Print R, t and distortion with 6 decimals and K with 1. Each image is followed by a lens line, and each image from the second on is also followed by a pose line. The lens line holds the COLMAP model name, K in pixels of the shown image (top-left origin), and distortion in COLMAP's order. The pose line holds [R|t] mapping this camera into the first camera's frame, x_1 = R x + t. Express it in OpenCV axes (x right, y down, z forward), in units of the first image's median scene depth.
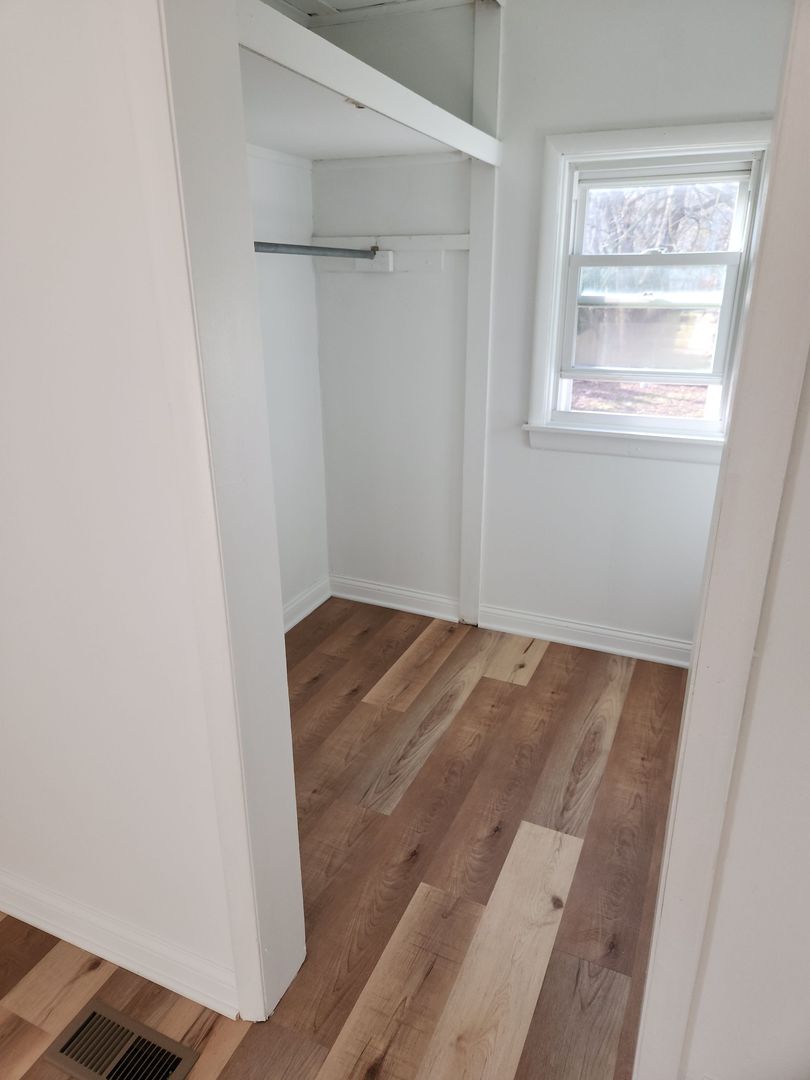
lens RADIAL K [[721.3, 0, 388.9], [0, 721.3, 501.9], [0, 0, 1]] dist [0.058778, -0.048345]
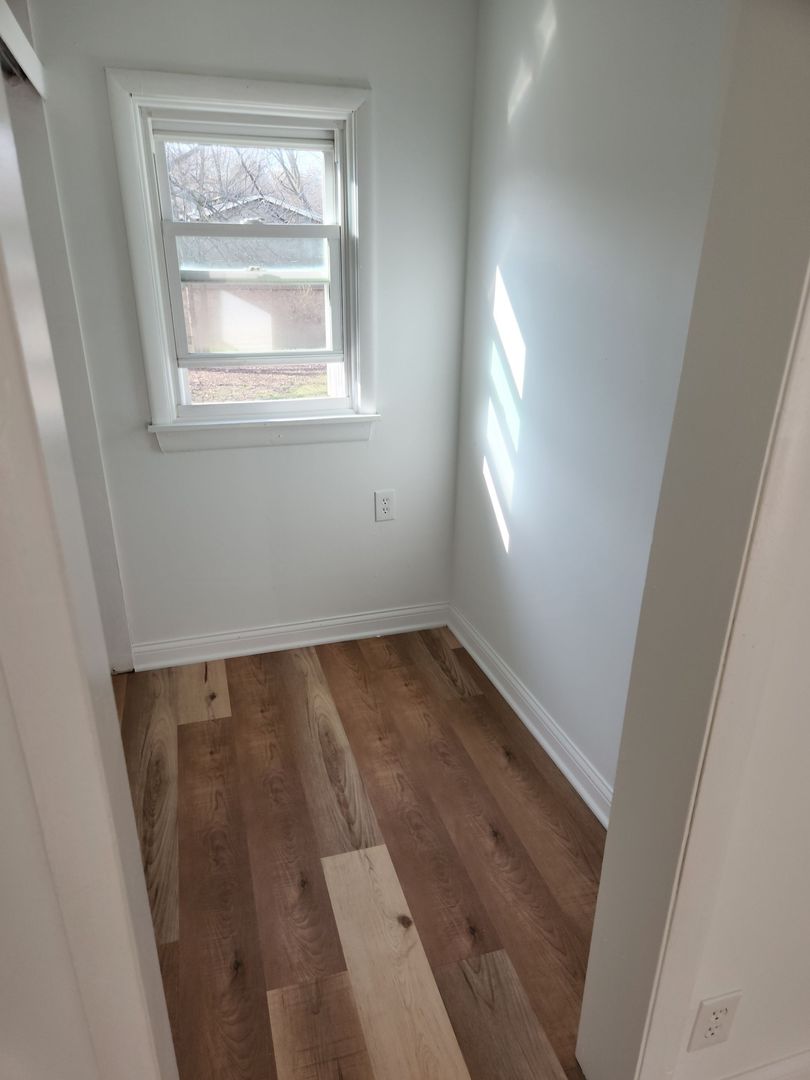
lens RADIAL K [[721.3, 0, 389.9], [0, 721.3, 536.7], [0, 0, 1]] dist [0.058778, -0.048345]
pose [[0.750487, -0.231633, 0.618963, -0.184776], [0.190854, 0.972625, 0.132574, -0.047483], [-0.632728, 0.018636, 0.774150, 0.197081]]
